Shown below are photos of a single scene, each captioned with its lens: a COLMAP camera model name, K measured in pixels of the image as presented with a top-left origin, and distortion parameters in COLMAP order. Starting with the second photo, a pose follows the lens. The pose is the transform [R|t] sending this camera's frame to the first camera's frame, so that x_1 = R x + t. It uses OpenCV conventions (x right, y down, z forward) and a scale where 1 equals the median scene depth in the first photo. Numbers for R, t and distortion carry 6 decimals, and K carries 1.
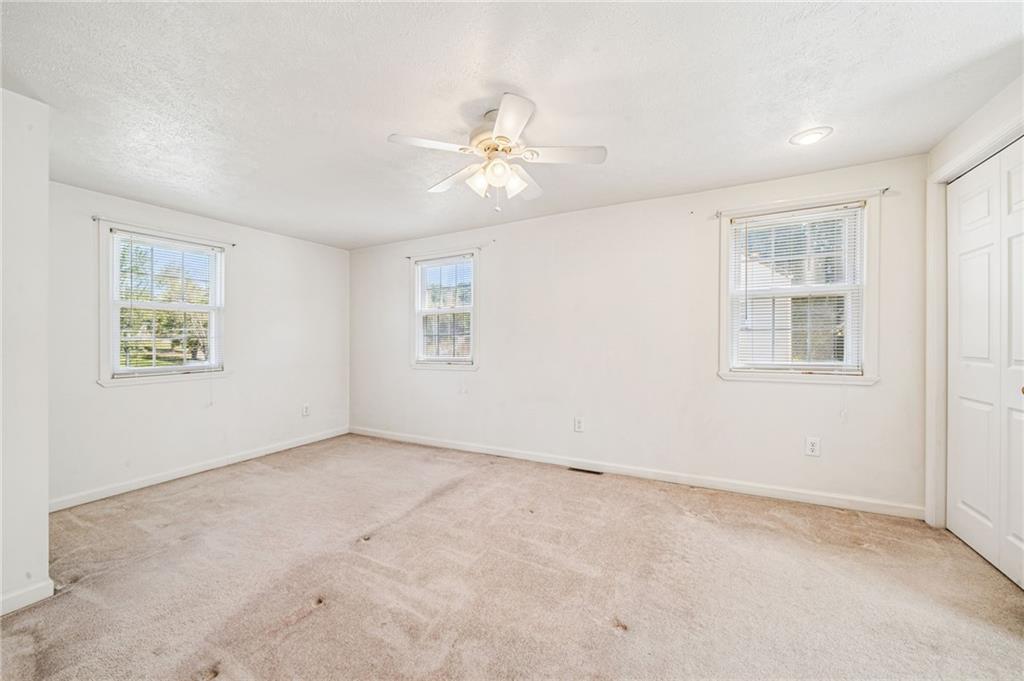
lens RADIAL K [[387.7, 0, 507.6], [0, 387.7, 337.8], [0, 0, 1]] dist [-0.003908, 0.000350]
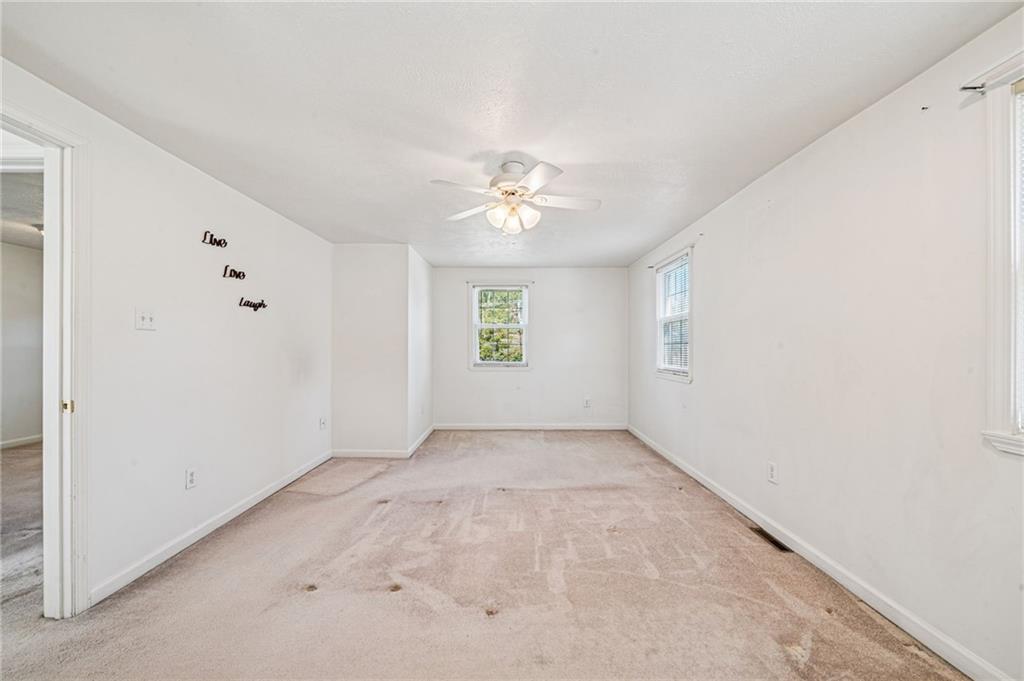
lens RADIAL K [[387.7, 0, 506.9], [0, 387.7, 343.8], [0, 0, 1]] dist [-0.003908, 0.000350]
pose [[0.455685, 0.006721, -0.890116, 0.668410], [-0.000765, 0.999974, 0.007159, -0.017444], [0.890141, -0.002581, 0.455678, 0.279195]]
